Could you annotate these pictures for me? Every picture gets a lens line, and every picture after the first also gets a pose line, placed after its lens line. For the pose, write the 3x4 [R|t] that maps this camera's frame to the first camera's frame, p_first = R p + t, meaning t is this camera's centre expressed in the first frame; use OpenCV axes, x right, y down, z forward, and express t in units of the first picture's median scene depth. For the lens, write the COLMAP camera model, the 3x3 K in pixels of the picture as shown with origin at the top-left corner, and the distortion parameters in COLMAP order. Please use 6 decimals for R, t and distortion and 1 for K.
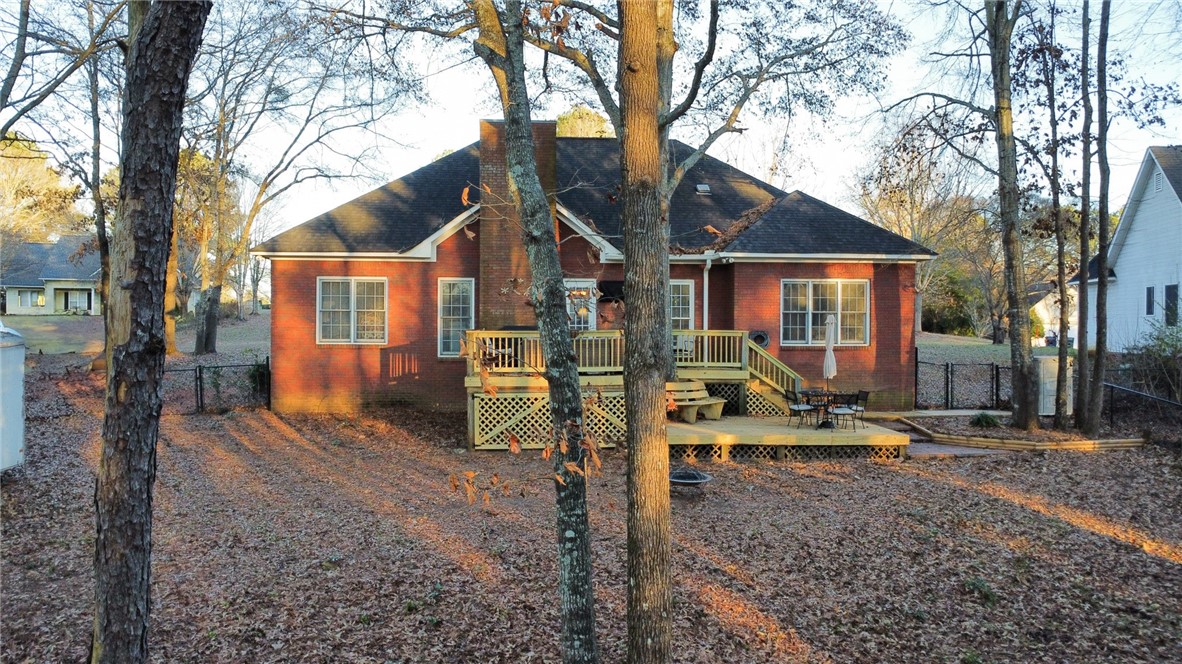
lens RADIAL K [[838.1, 0, 591.0], [0, 838.1, 332.0], [0, 0, 1]] dist [-0.035302, 0.005941]
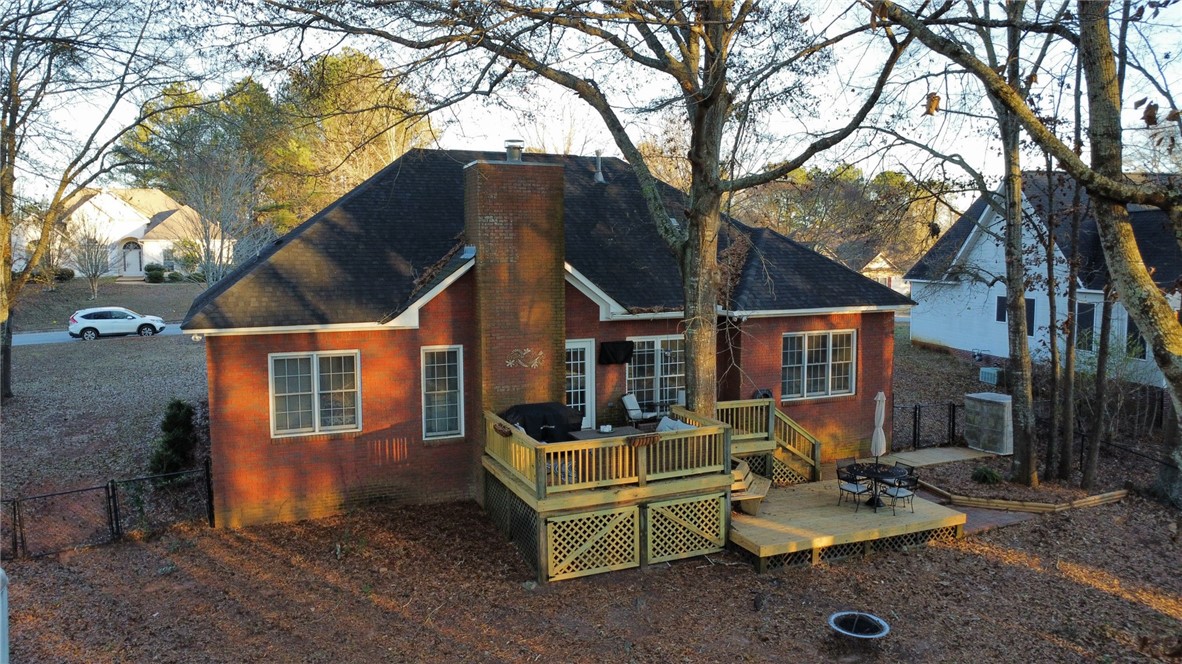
lens RADIAL K [[838.1, 0, 591.0], [0, 838.1, 332.0], [0, 0, 1]] dist [-0.035302, 0.005941]
pose [[0.946163, -0.037505, 0.321510, -0.332337], [0.011412, 0.996512, 0.082664, -0.168060], [-0.323489, -0.074545, 0.943291, 0.186459]]
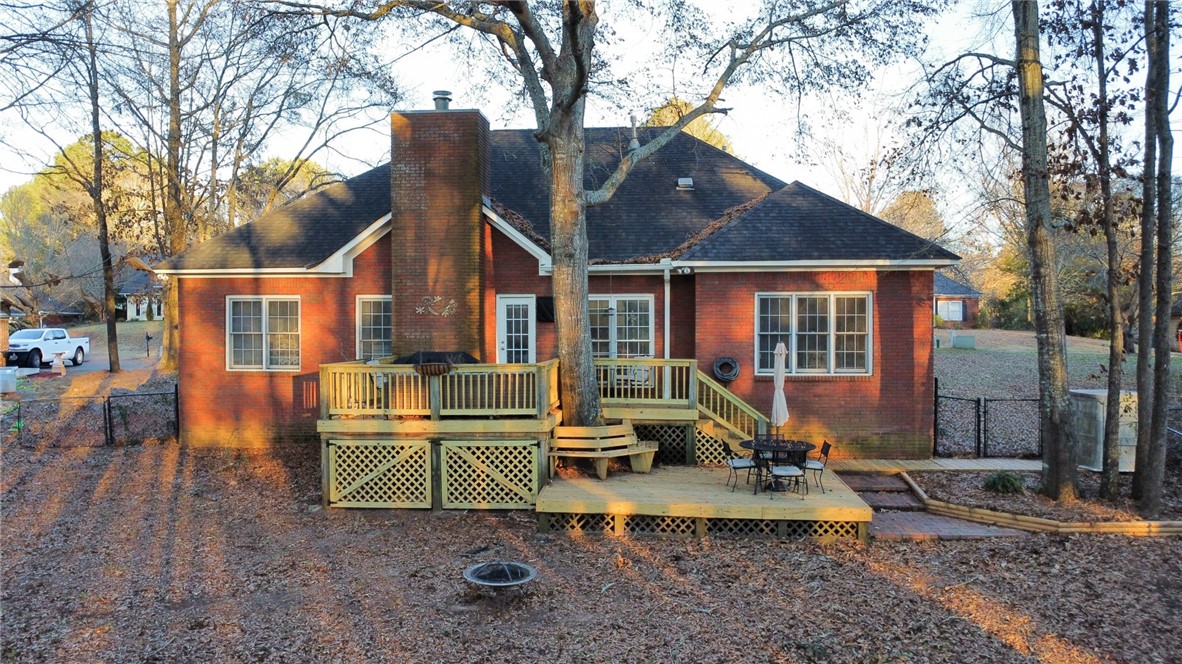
lens RADIAL K [[838.1, 0, 591.0], [0, 838.1, 332.0], [0, 0, 1]] dist [-0.035302, 0.005941]
pose [[0.986469, -0.003215, -0.163917, 0.232304], [0.003666, 0.999990, 0.002449, -0.031907], [0.163908, -0.003017, 0.986471, 0.207337]]
